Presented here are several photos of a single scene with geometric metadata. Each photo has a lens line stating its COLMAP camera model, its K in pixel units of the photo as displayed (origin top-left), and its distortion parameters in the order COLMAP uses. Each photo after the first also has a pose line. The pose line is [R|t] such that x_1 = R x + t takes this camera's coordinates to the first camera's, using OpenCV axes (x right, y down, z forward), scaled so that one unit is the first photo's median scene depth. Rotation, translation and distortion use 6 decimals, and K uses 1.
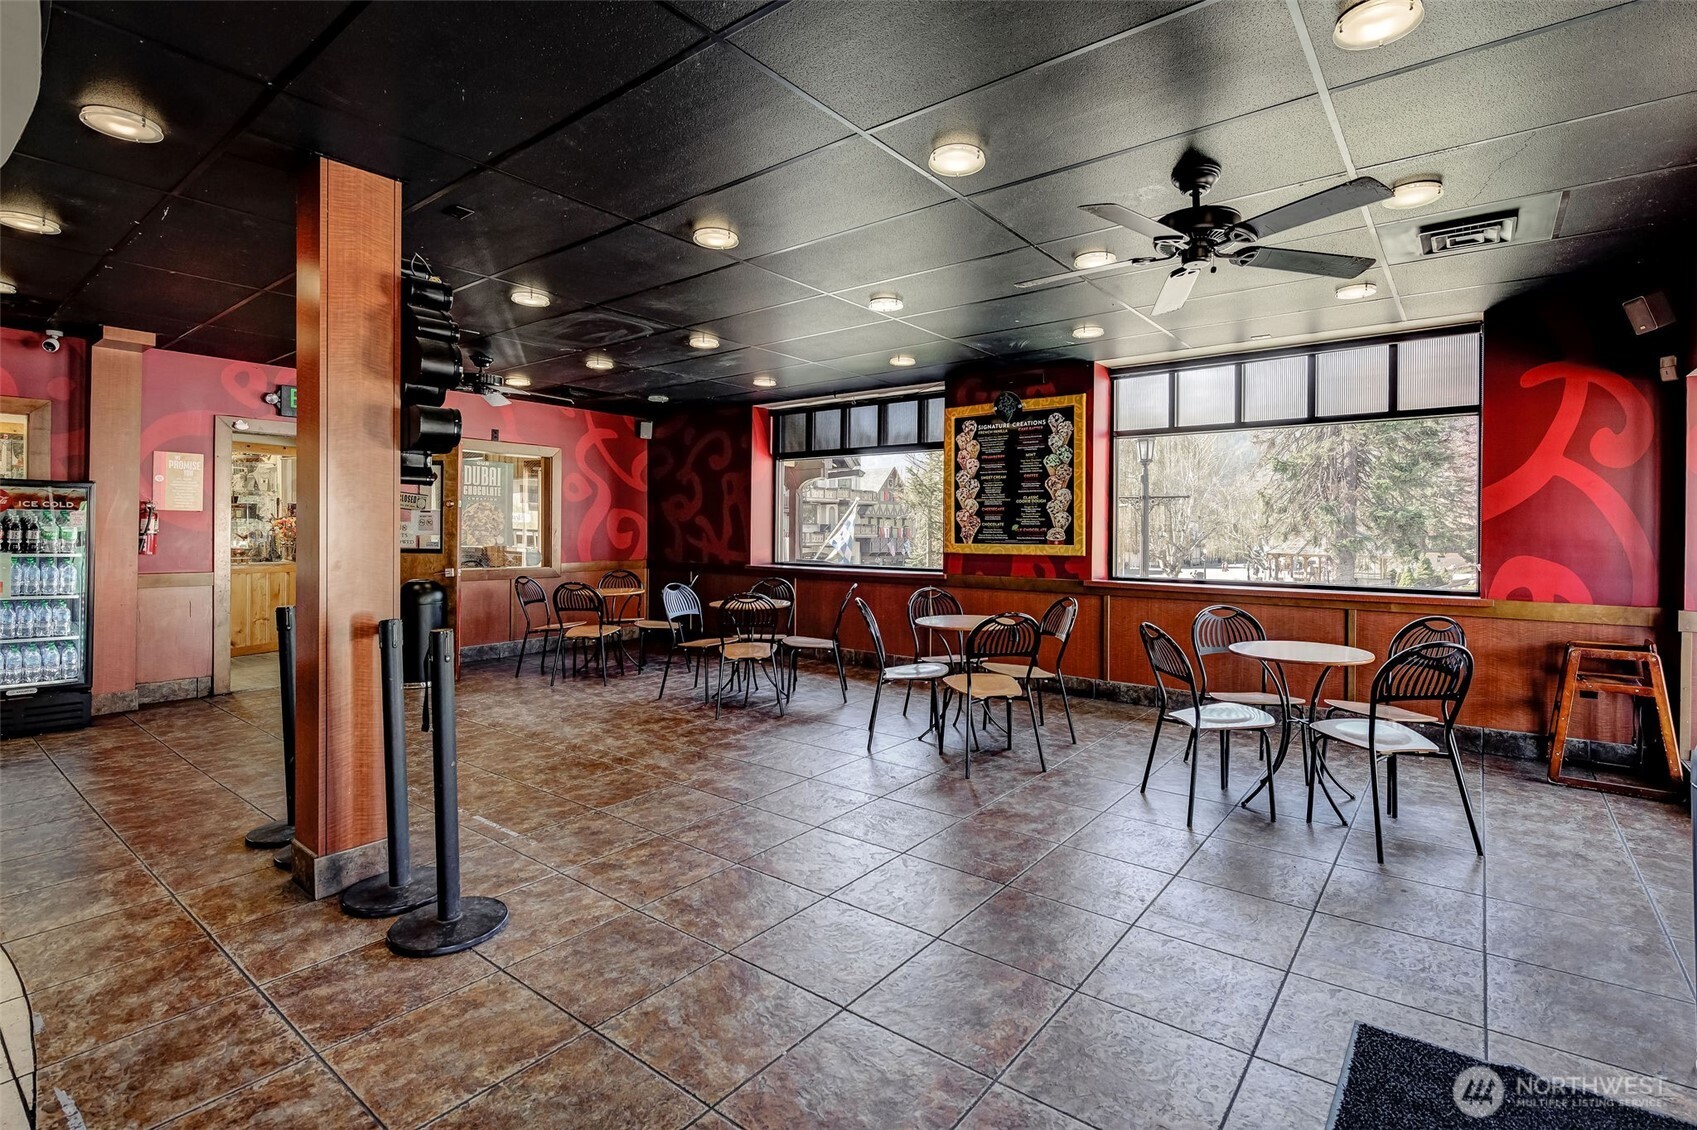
lens RADIAL K [[786.9, 0, 842.9], [0, 786.9, 538.1], [0, 0, 1]] dist [0.005310, -0.000354]
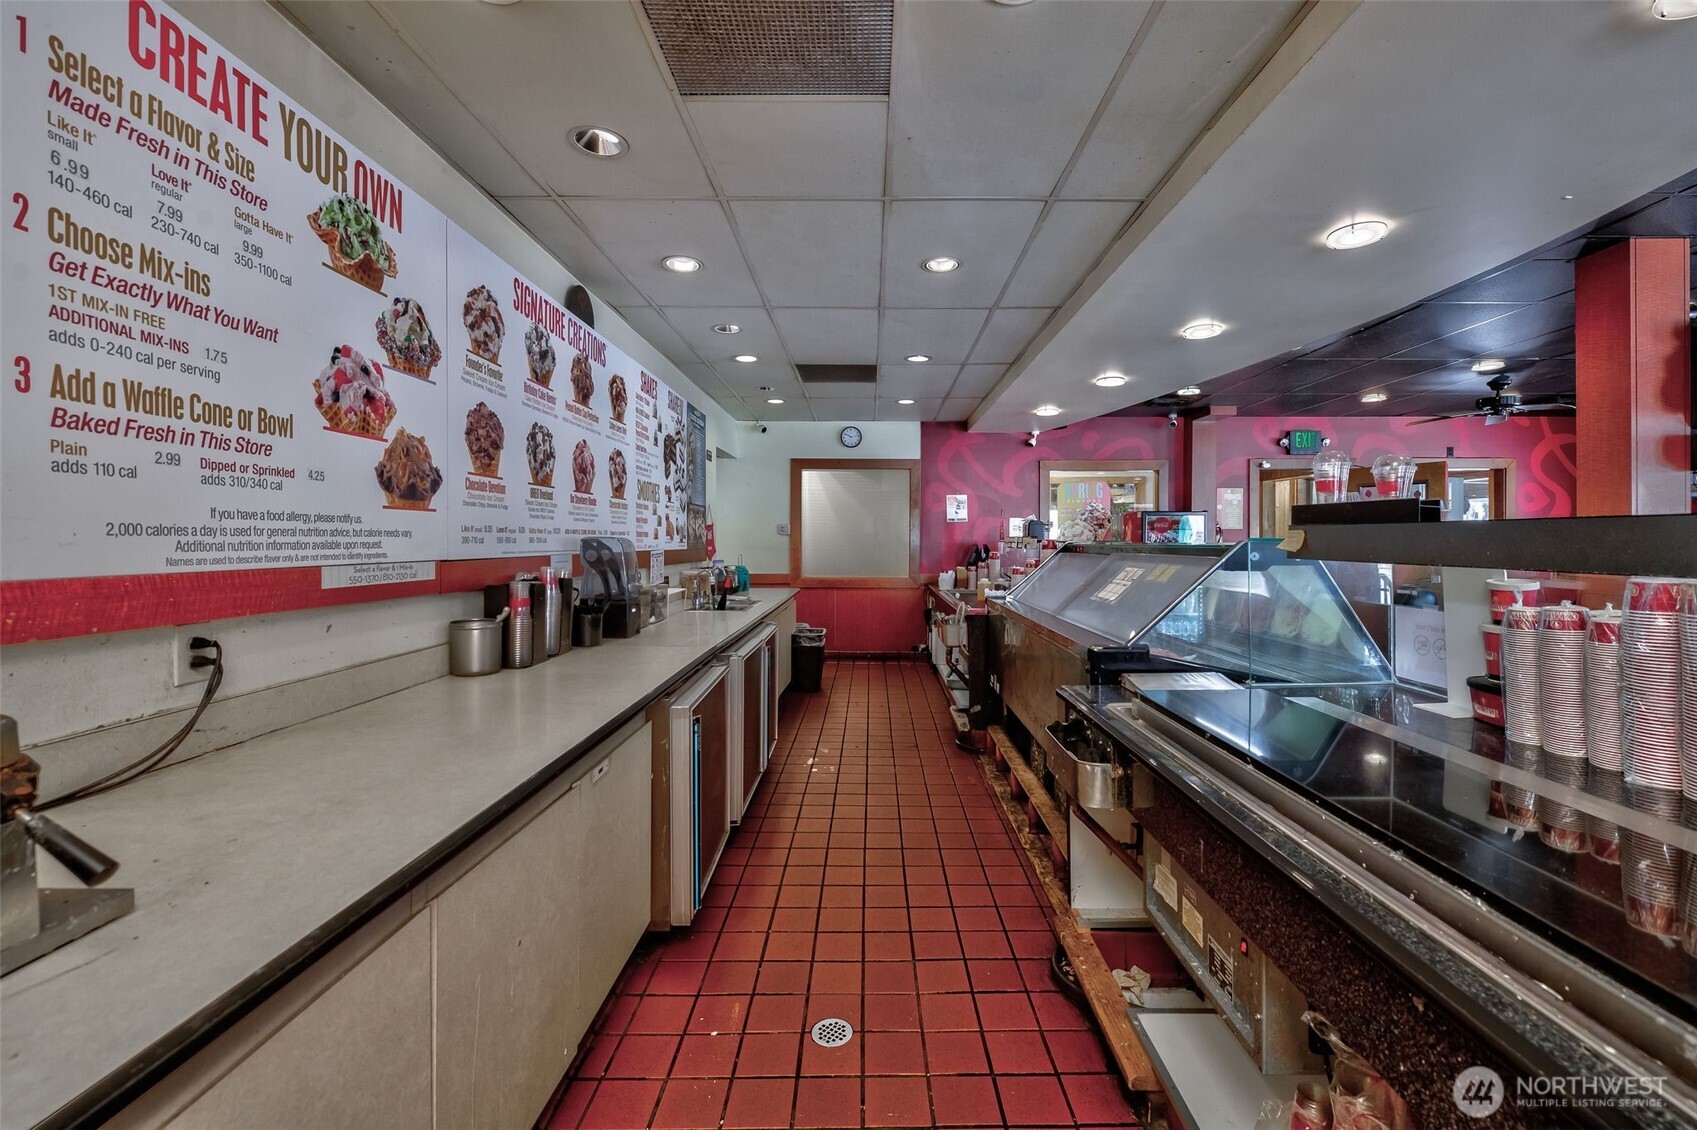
lens RADIAL K [[710.8, 0, 883.7], [0, 710.8, 545.7], [0, 0, 1]] dist [0.002232, -0.000971]
pose [[0.631250, -0.004464, -0.775567, -0.219718], [0.000099, 0.999984, -0.005675, 0.001831], [0.775580, 0.003506, 0.631240, -0.252205]]
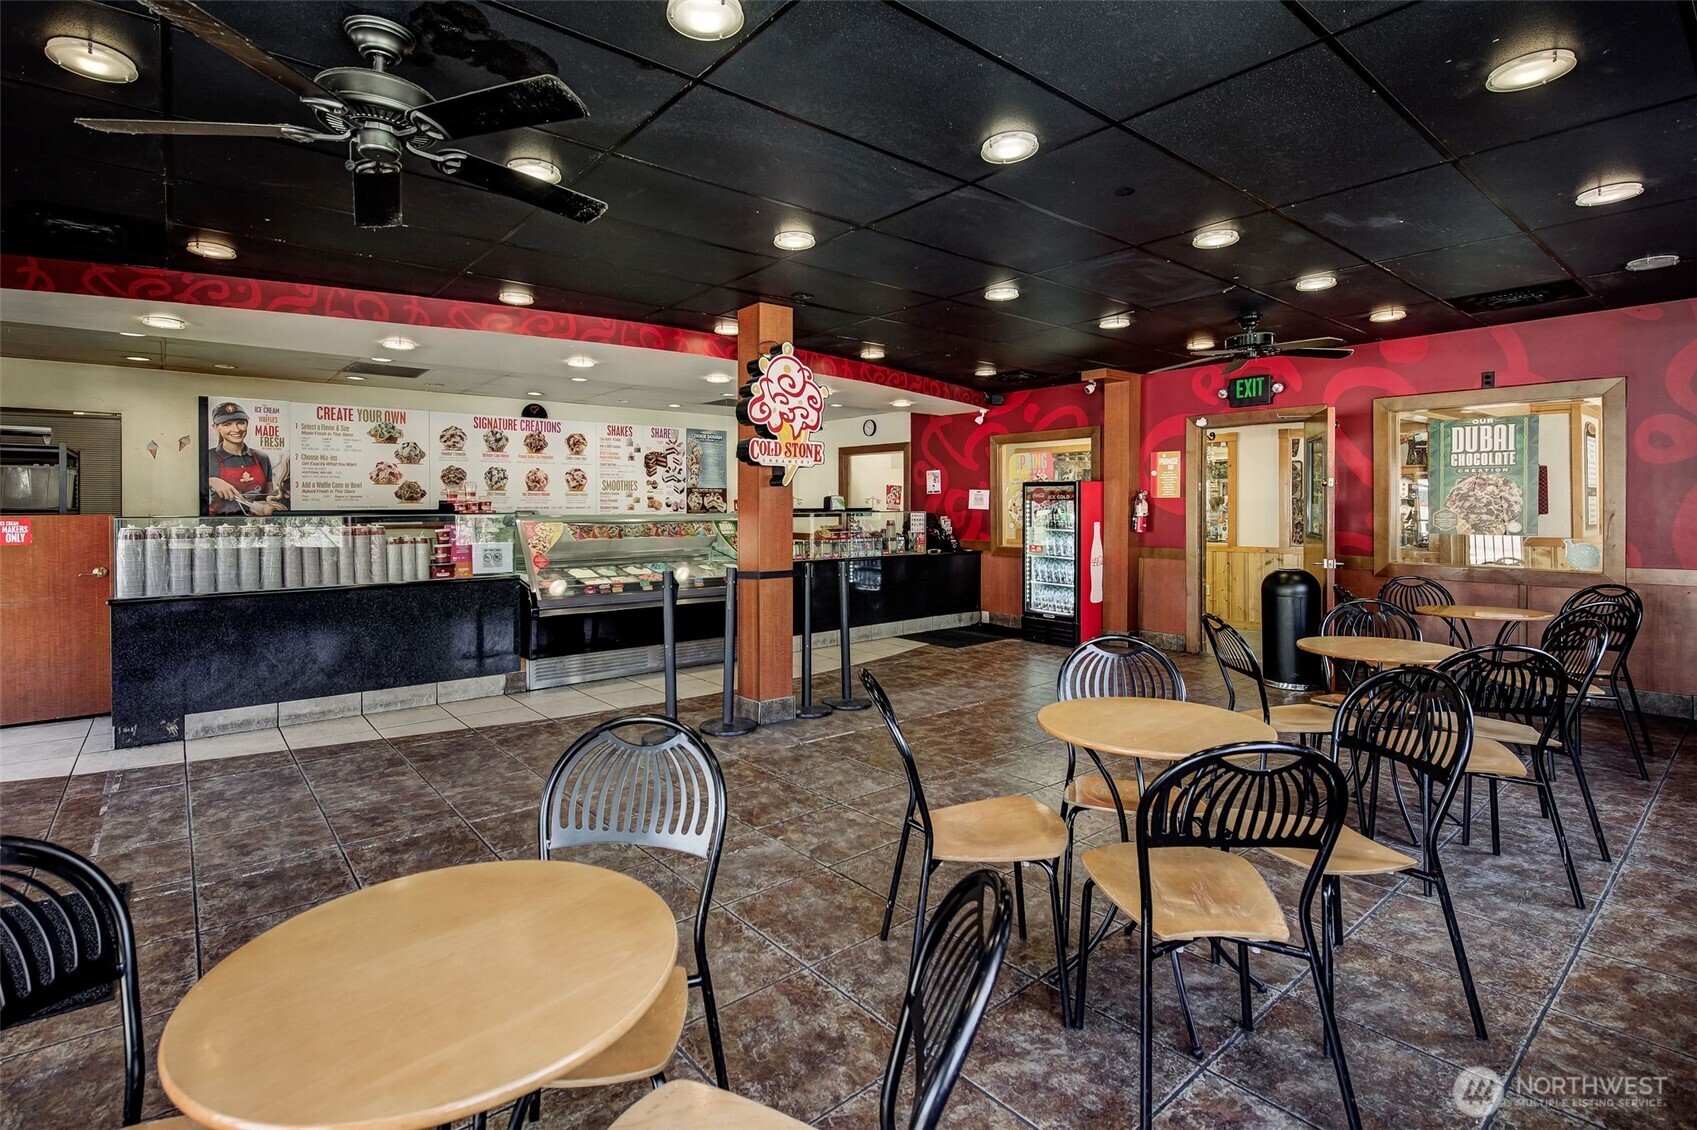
lens RADIAL K [[786.9, 0, 814.3], [0, 786.9, 501.9], [0, 0, 1]] dist [0.005310, -0.000354]
pose [[-0.208234, -0.012442, -0.978000, 0.448129], [-0.006951, 0.999913, -0.011241, -0.009199], [0.978054, 0.004457, -0.208303, 0.639541]]
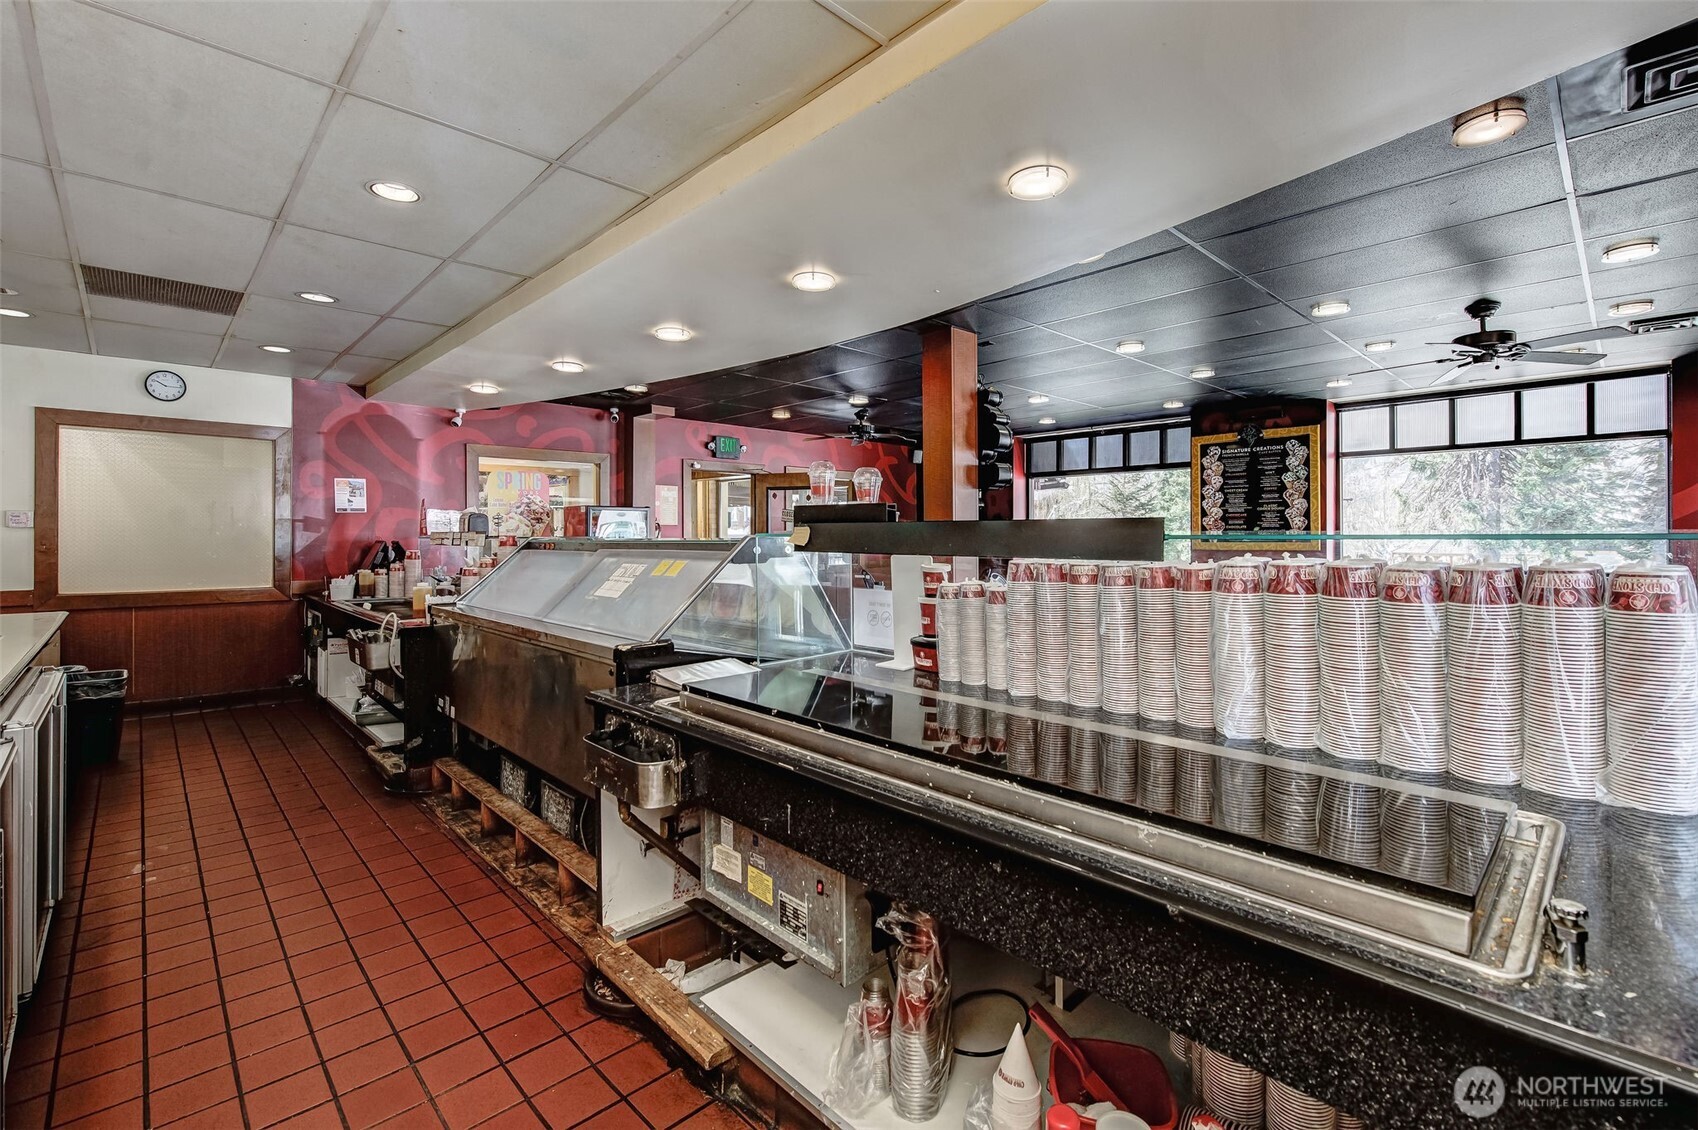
lens RADIAL K [[742.3, 0, 864.2], [0, 742.3, 539.4], [0, 0, 1]] dist [0.004454, -0.002043]
pose [[0.992188, -0.011269, -0.124244, -0.272662], [0.010803, 0.999932, -0.004420, 0.001495], [0.124286, 0.003044, 0.992242, -0.290040]]
